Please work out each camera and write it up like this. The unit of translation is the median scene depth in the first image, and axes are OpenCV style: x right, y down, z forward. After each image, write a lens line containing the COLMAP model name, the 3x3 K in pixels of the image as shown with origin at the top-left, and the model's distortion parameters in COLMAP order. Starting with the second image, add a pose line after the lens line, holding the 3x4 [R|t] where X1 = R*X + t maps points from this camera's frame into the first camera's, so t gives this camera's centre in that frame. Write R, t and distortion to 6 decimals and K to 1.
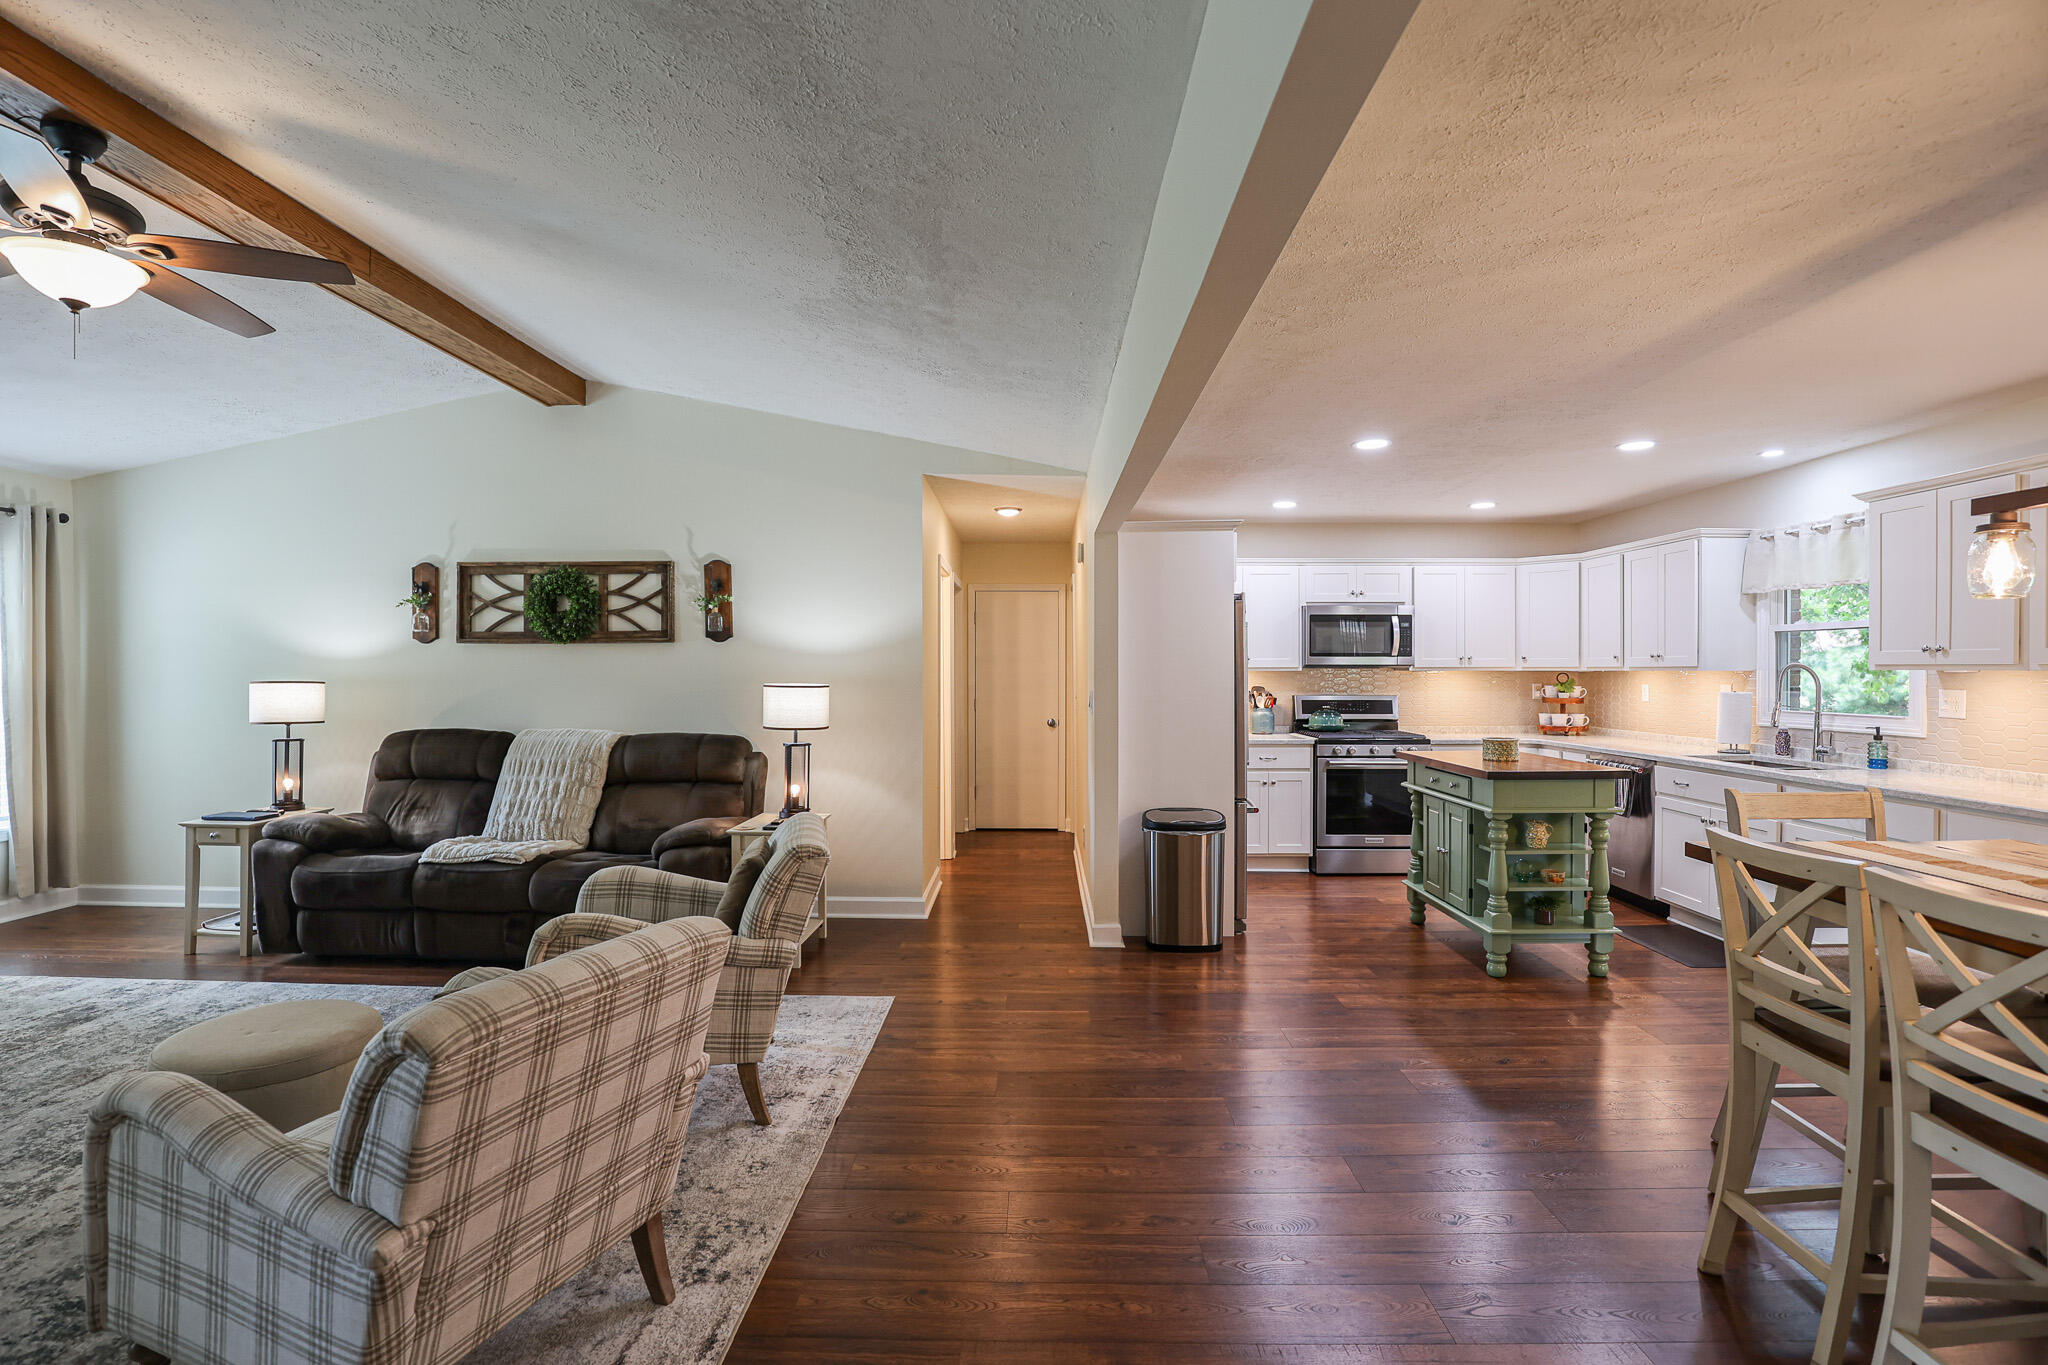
lens RADIAL K [[943.4, 0, 1025.7], [0, 943.4, 680.8], [0, 0, 1]] dist [-0.031006, 0.001501]
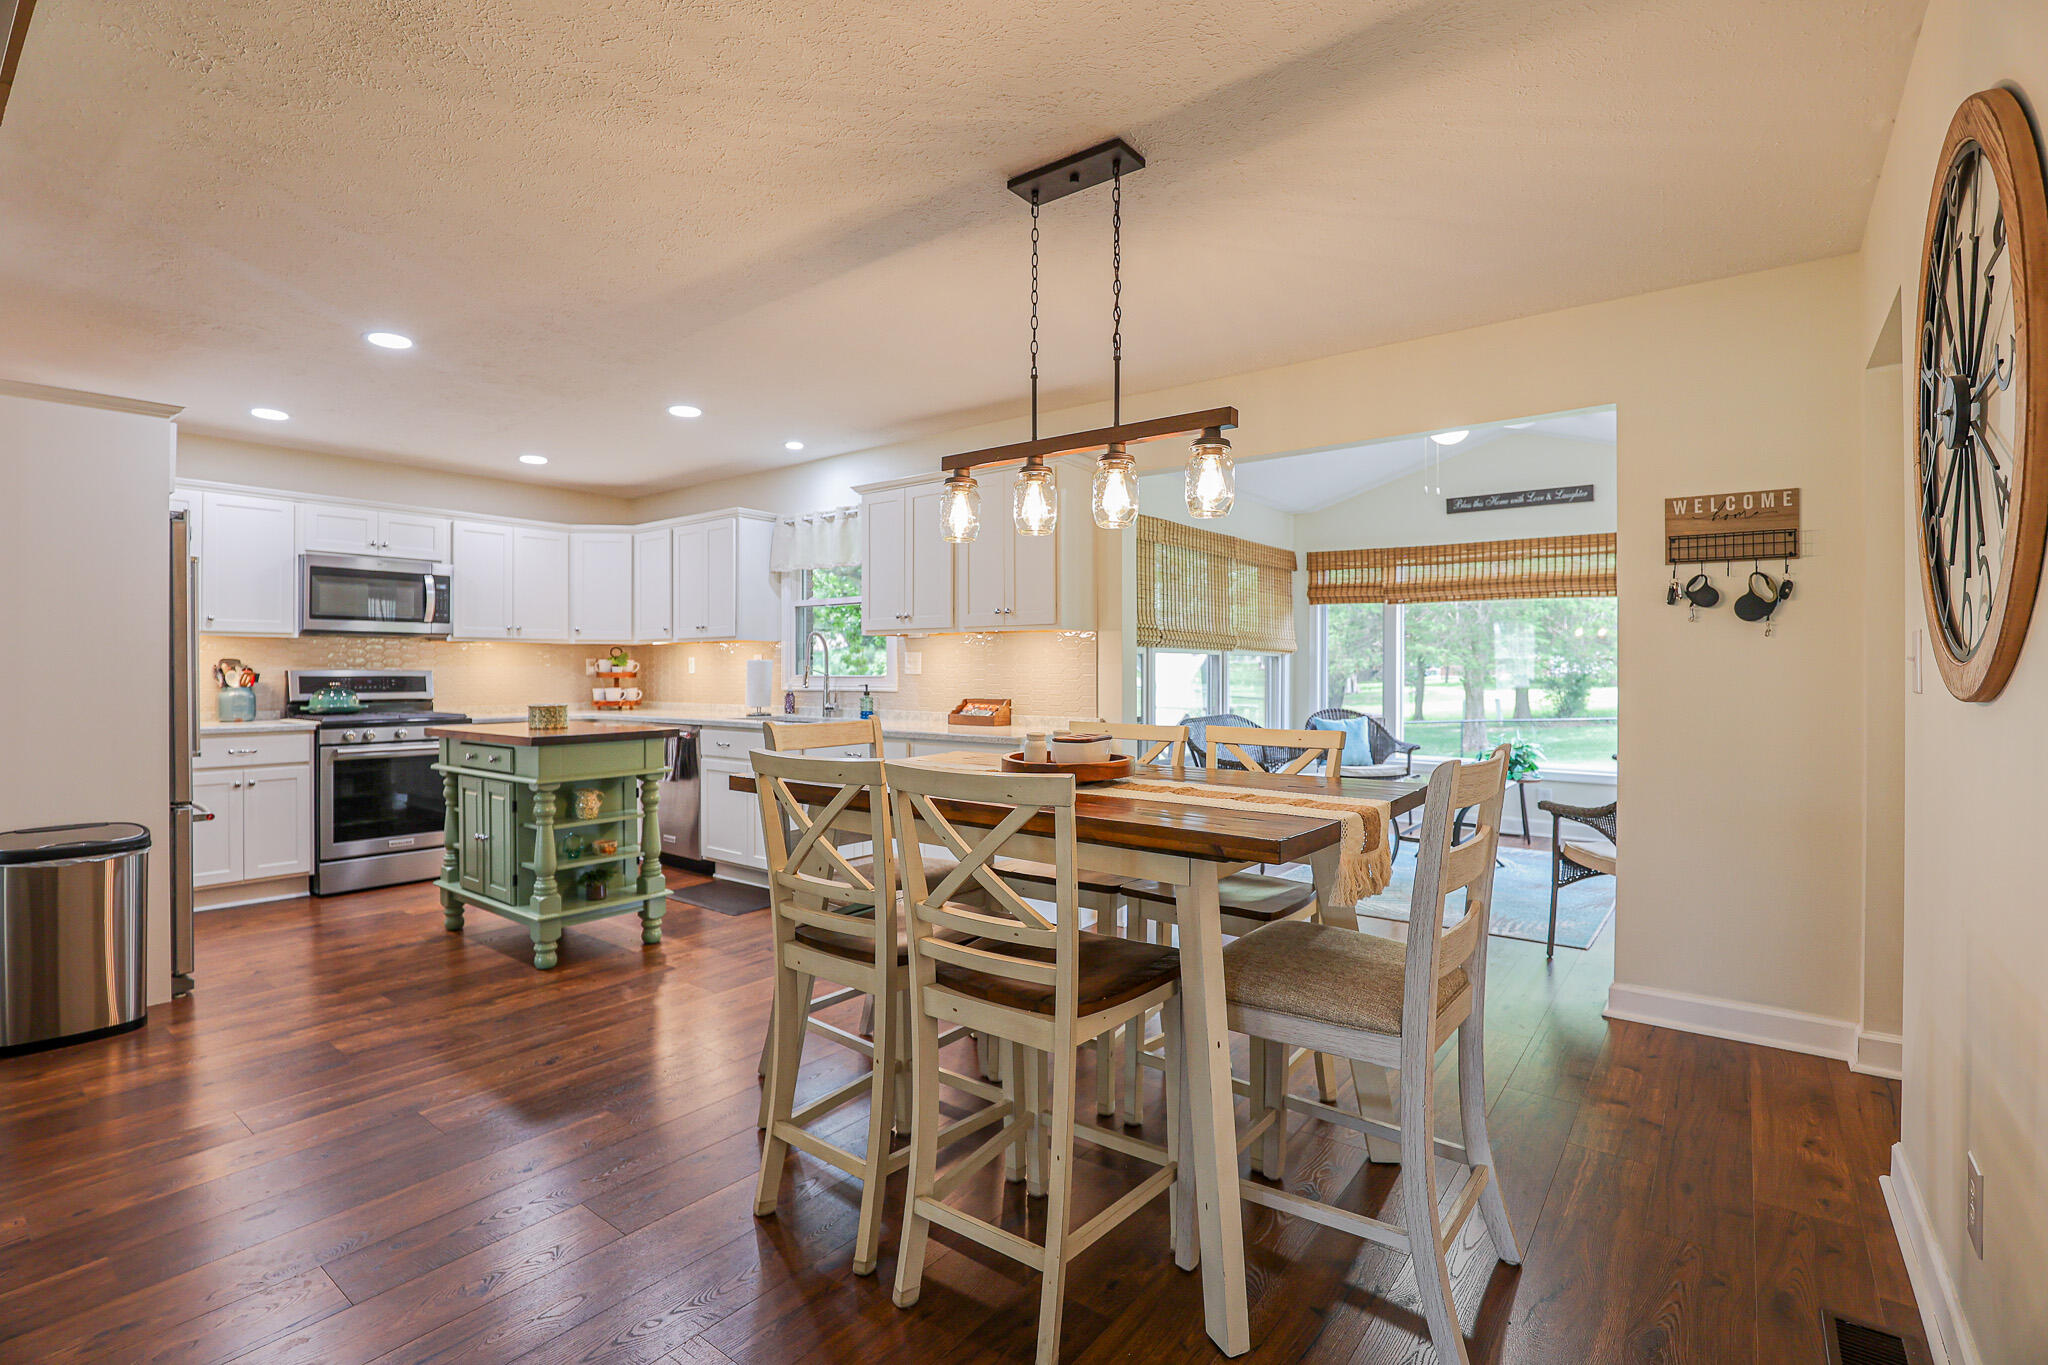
lens RADIAL K [[945.4, 0, 1025.0], [0, 945.4, 664.4], [0, 0, 1]] dist [-0.029318, 0.001418]
pose [[0.600312, 0.005712, 0.799745, 0.054001], [0.009501, 0.999853, -0.014273, 0.037588], [-0.799709, 0.016166, 0.600170, 0.080362]]
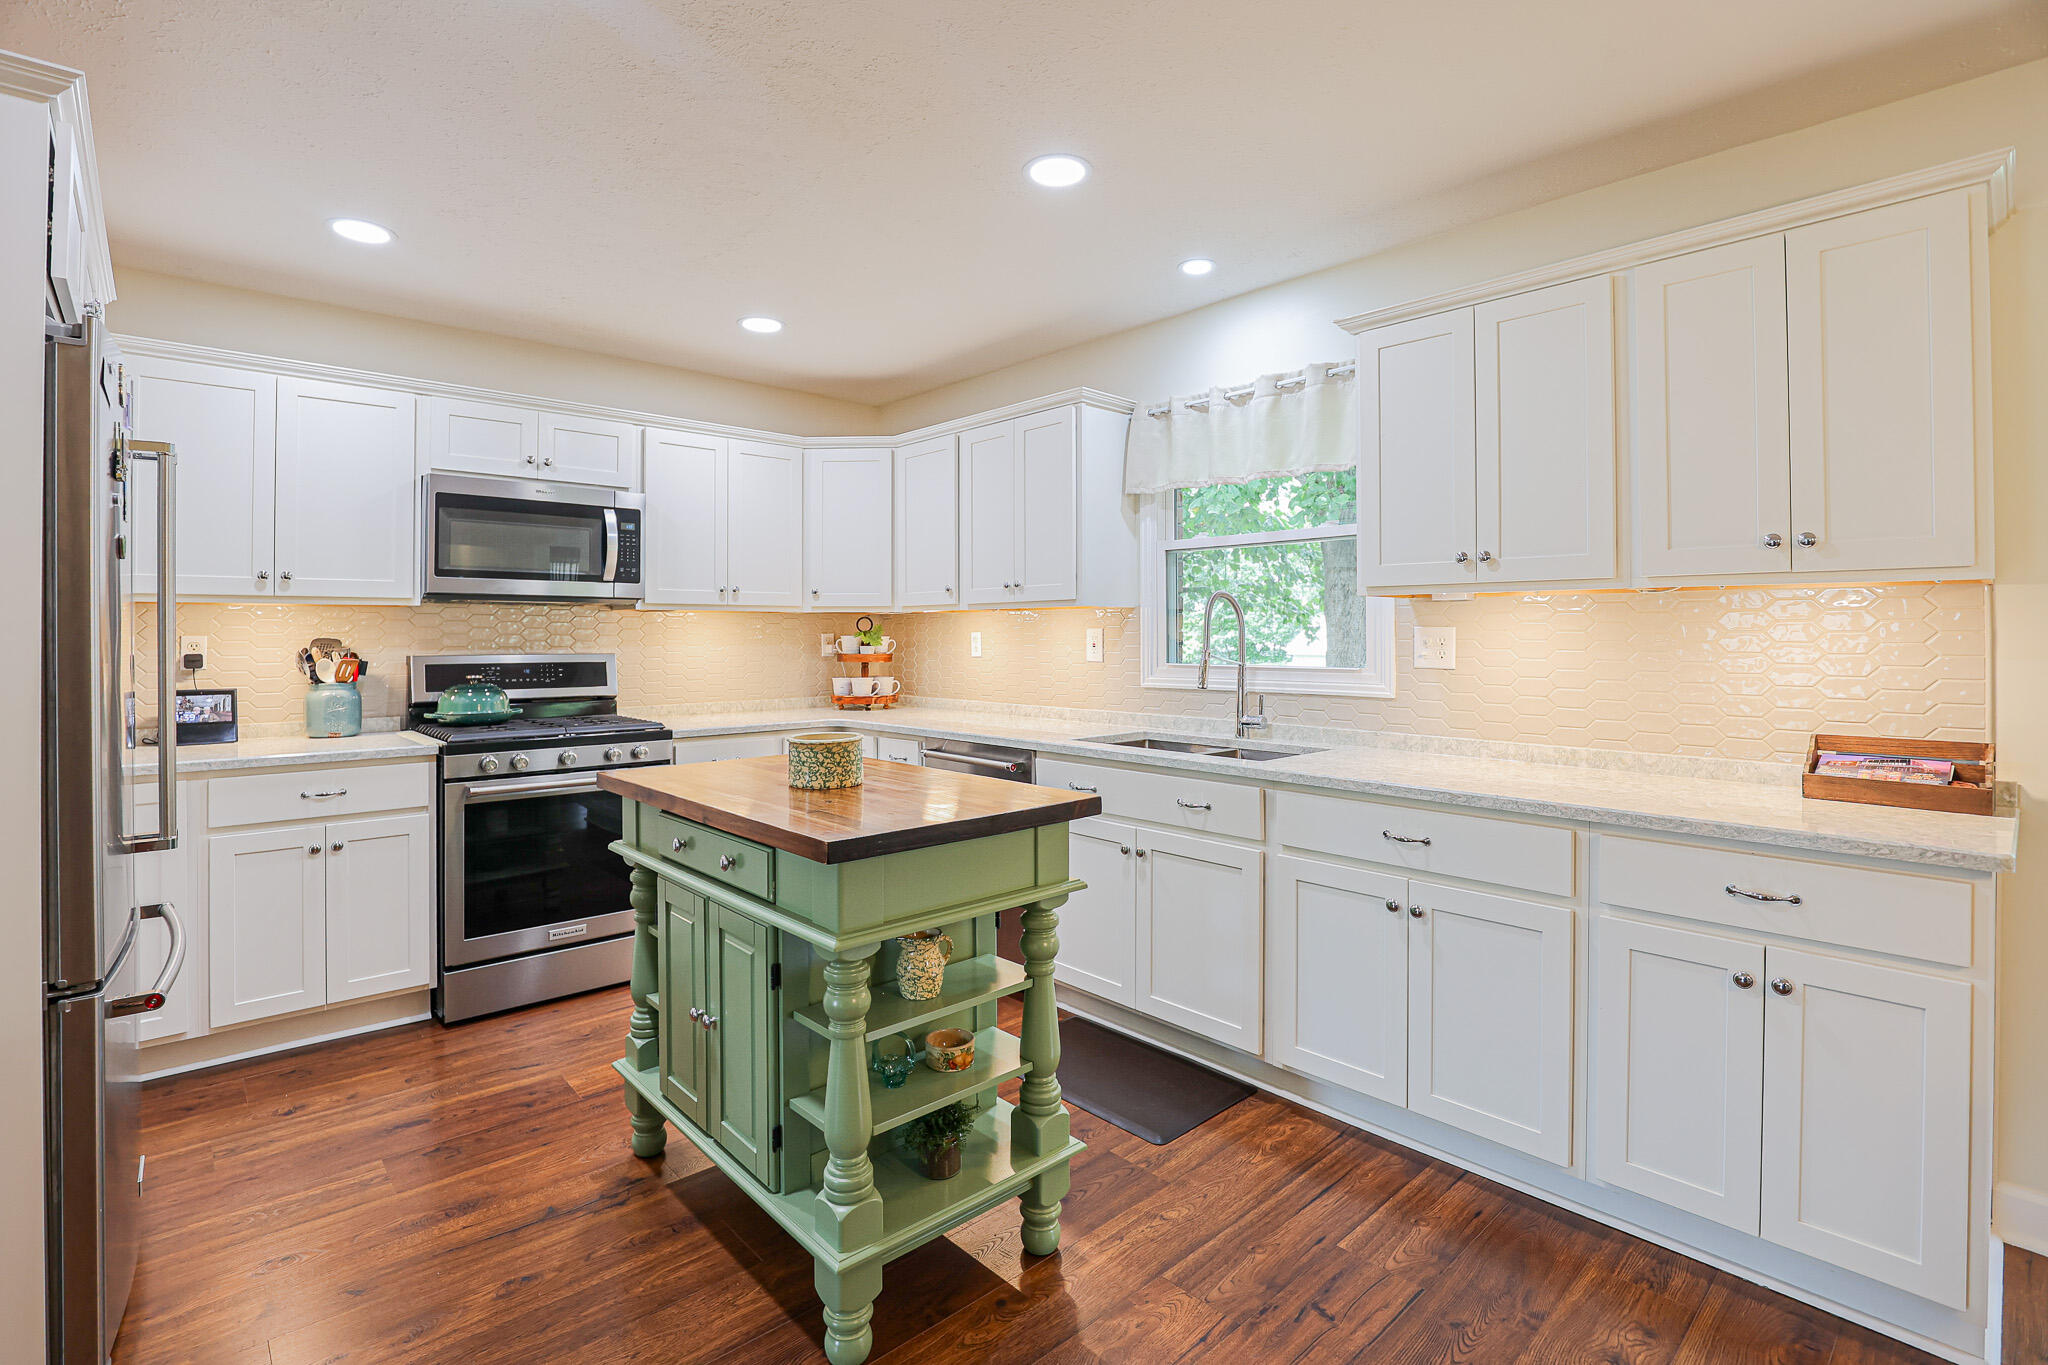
lens RADIAL K [[956.4, 0, 1019.6], [0, 956.4, 628.6], [0, 0, 1]] dist [-0.028164, 0.000314]
pose [[0.727229, 0.005954, 0.686369, 0.241711], [0.007414, 0.999836, -0.016528, 0.016264], [-0.686355, 0.017109, 0.727066, 0.559574]]
